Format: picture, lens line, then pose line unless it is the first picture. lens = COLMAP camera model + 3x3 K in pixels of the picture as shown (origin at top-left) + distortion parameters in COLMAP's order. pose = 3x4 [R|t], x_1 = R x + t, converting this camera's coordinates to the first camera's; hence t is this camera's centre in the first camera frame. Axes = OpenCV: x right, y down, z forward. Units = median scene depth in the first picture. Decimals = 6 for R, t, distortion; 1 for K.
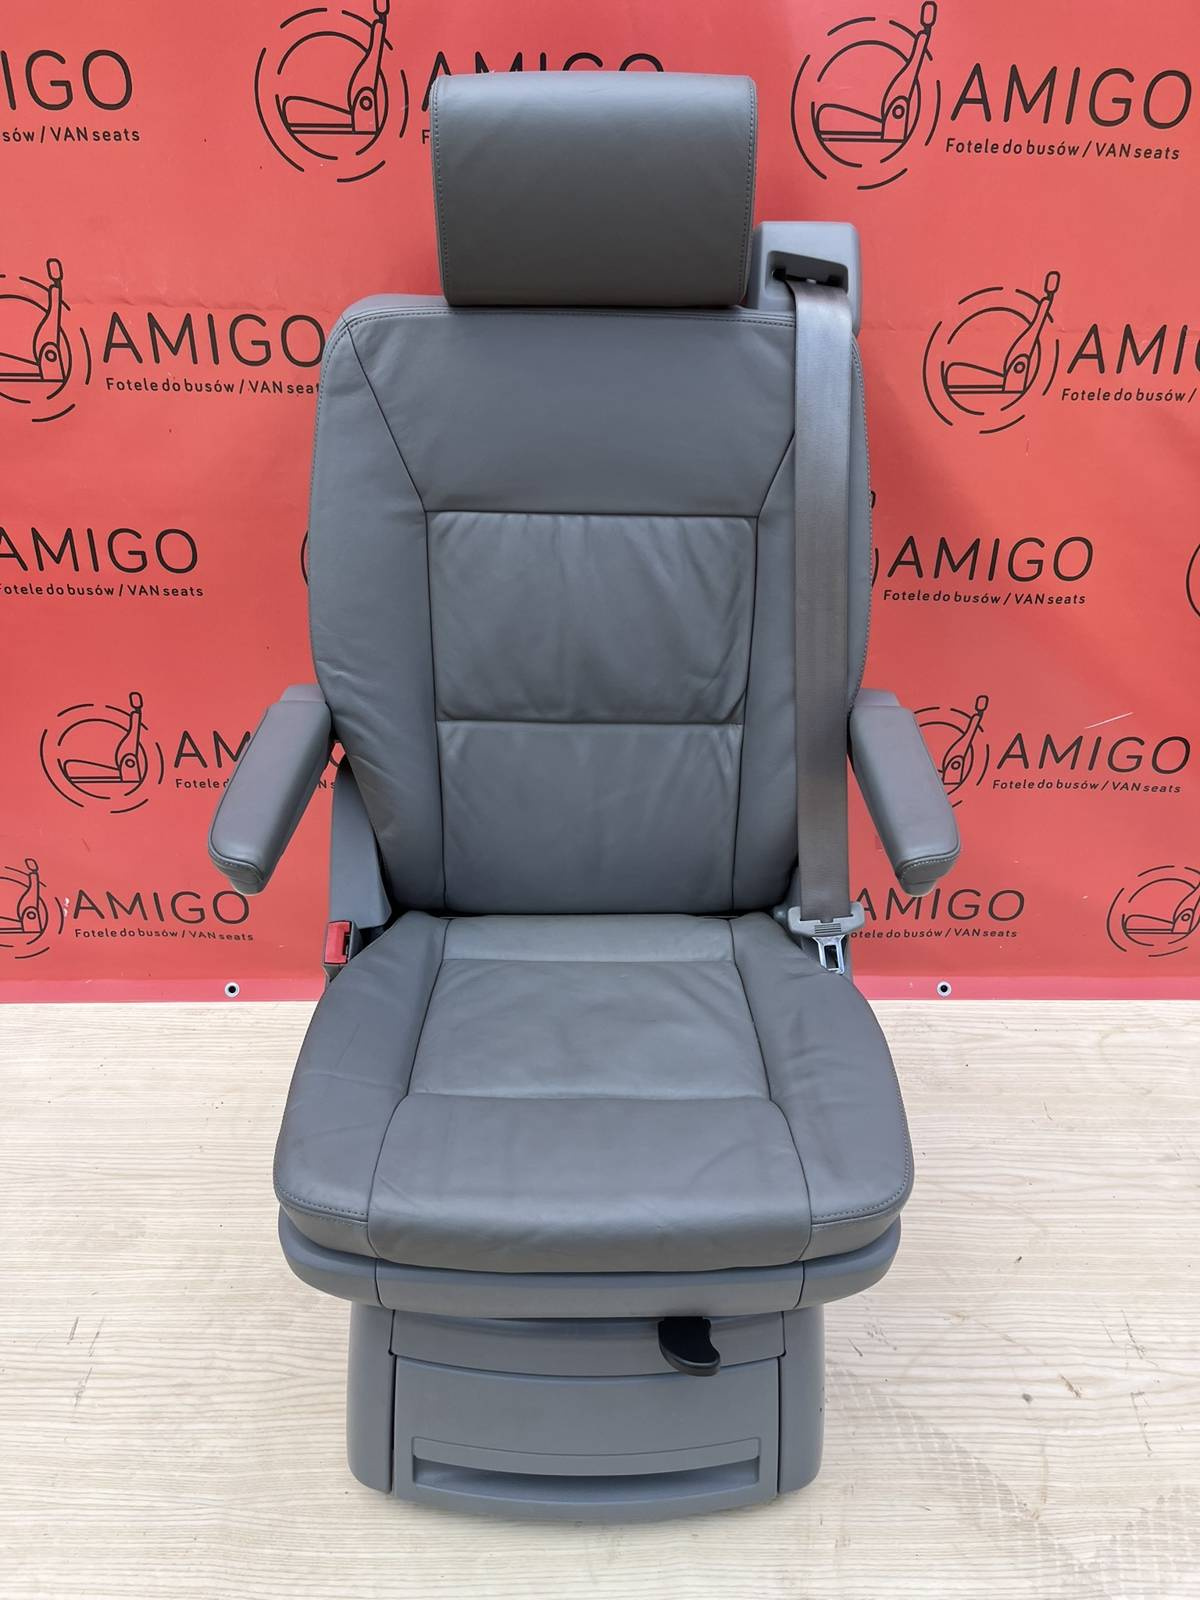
lens RADIAL K [[1205.8, 0, 609.4], [0, 1205.8, 807.9], [0, 0, 1]] dist [0.106363, -0.156258]
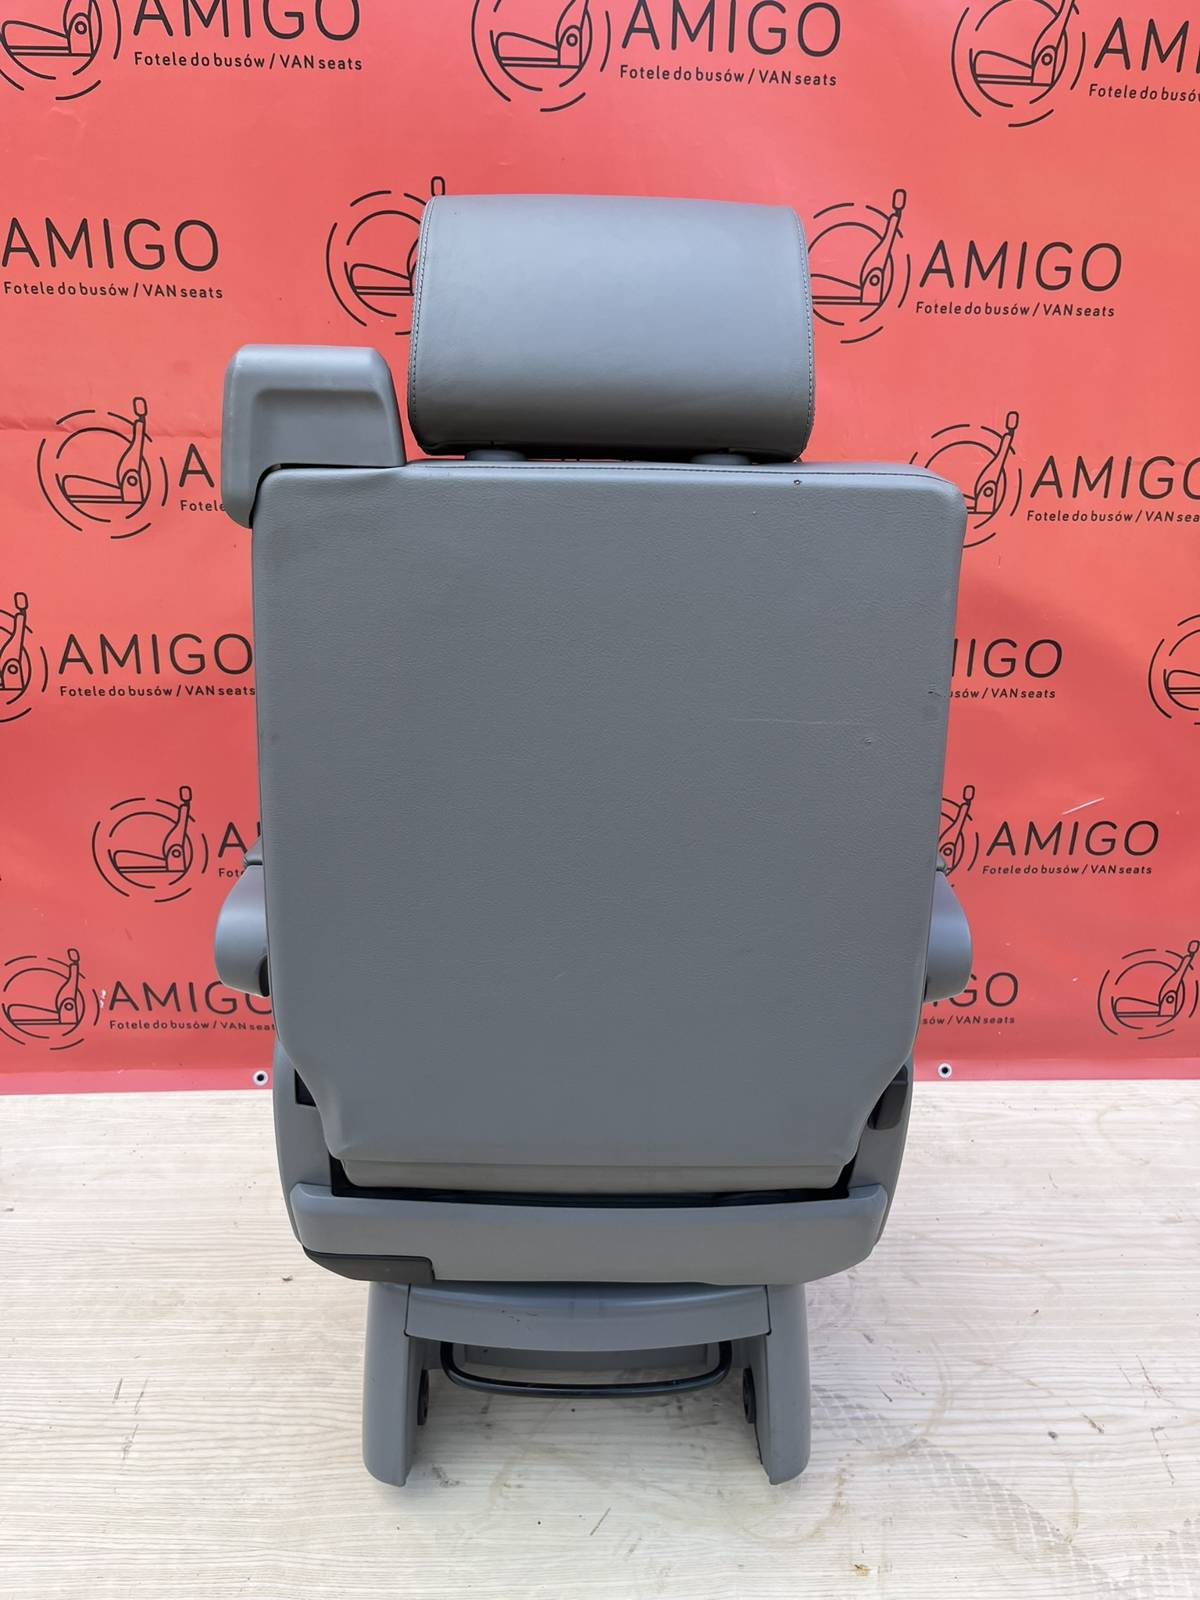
lens RADIAL K [[1217.7, 0, 619.7], [0, 1217.7, 803.2], [0, 0, 1]] dist [0.097158, -0.143774]
pose [[0.999482, -0.007935, 0.031184, -0.051361], [0.012364, 0.989426, -0.144514, 0.099865], [-0.029707, 0.144824, 0.989011, -0.094225]]
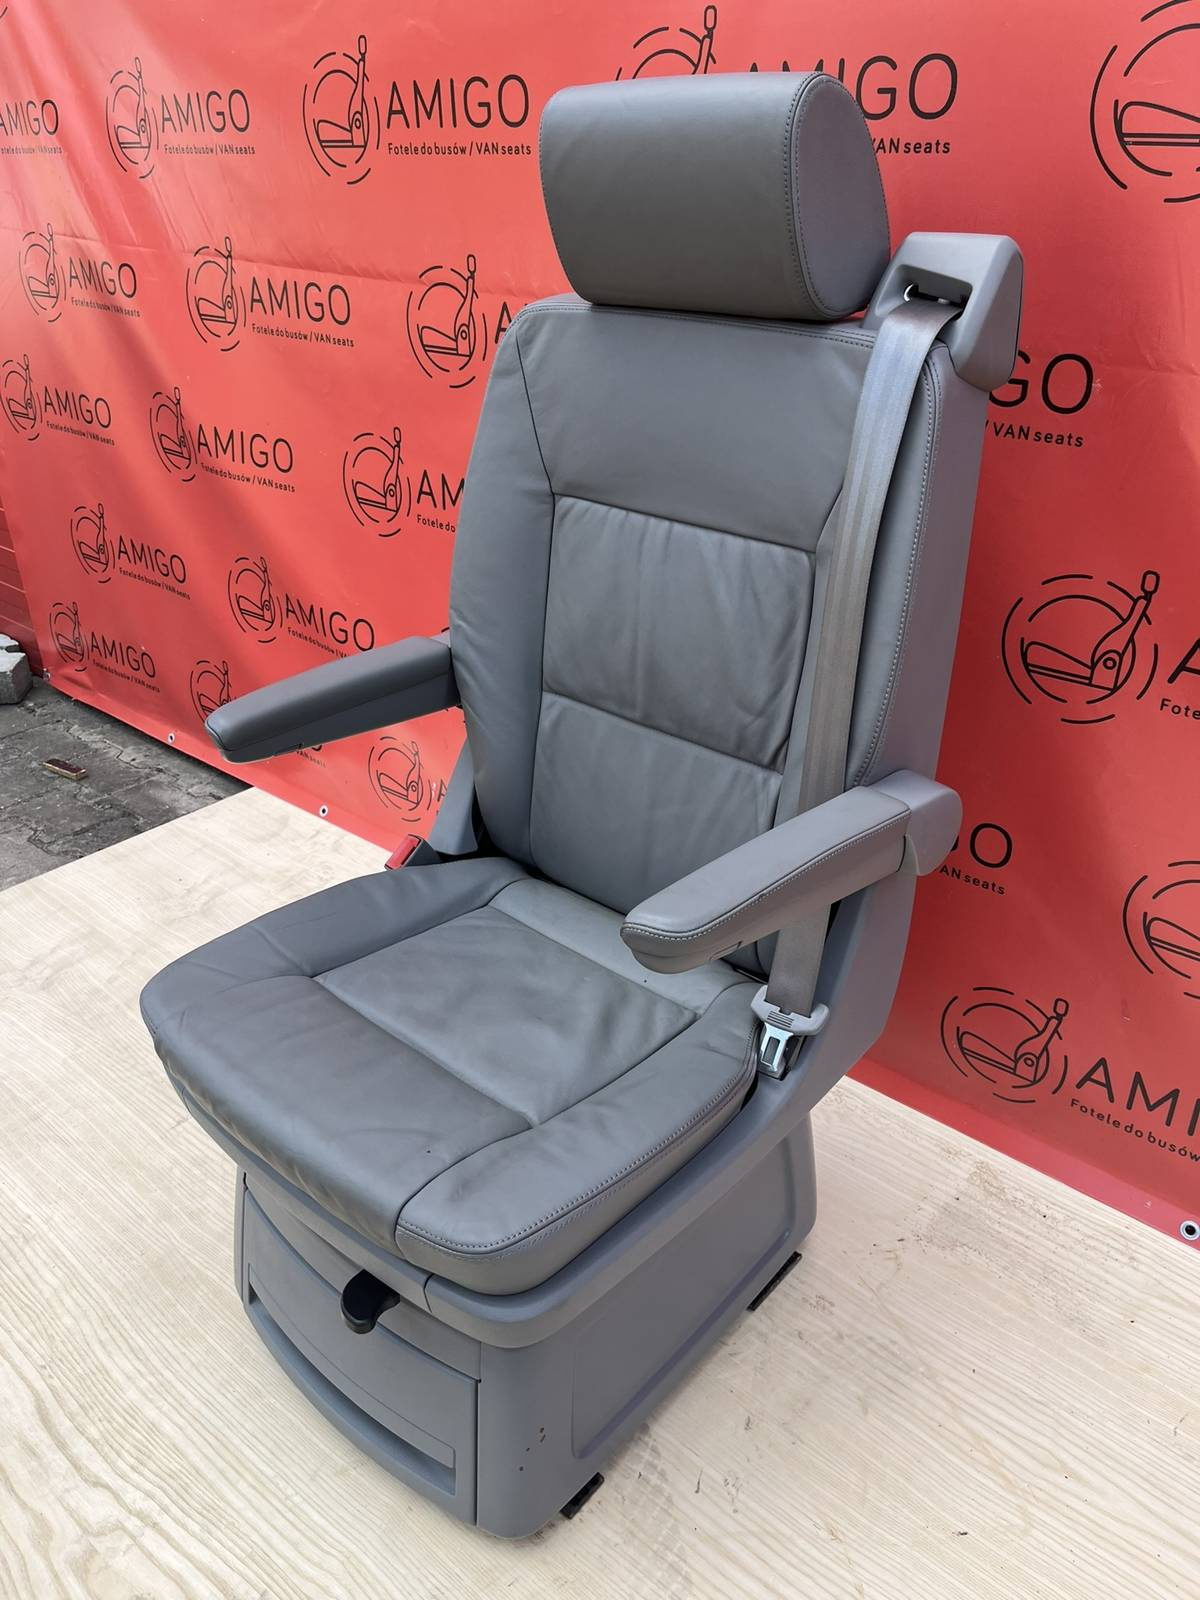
lens RADIAL K [[1217.7, 0, 619.7], [0, 1217.7, 803.2], [0, 0, 1]] dist [0.097158, -0.143774]
pose [[0.746561, 0.297498, -0.595098, 0.559695], [-0.312134, 0.946527, 0.081604, -0.083930], [0.587553, 0.124828, 0.799499, 0.188582]]
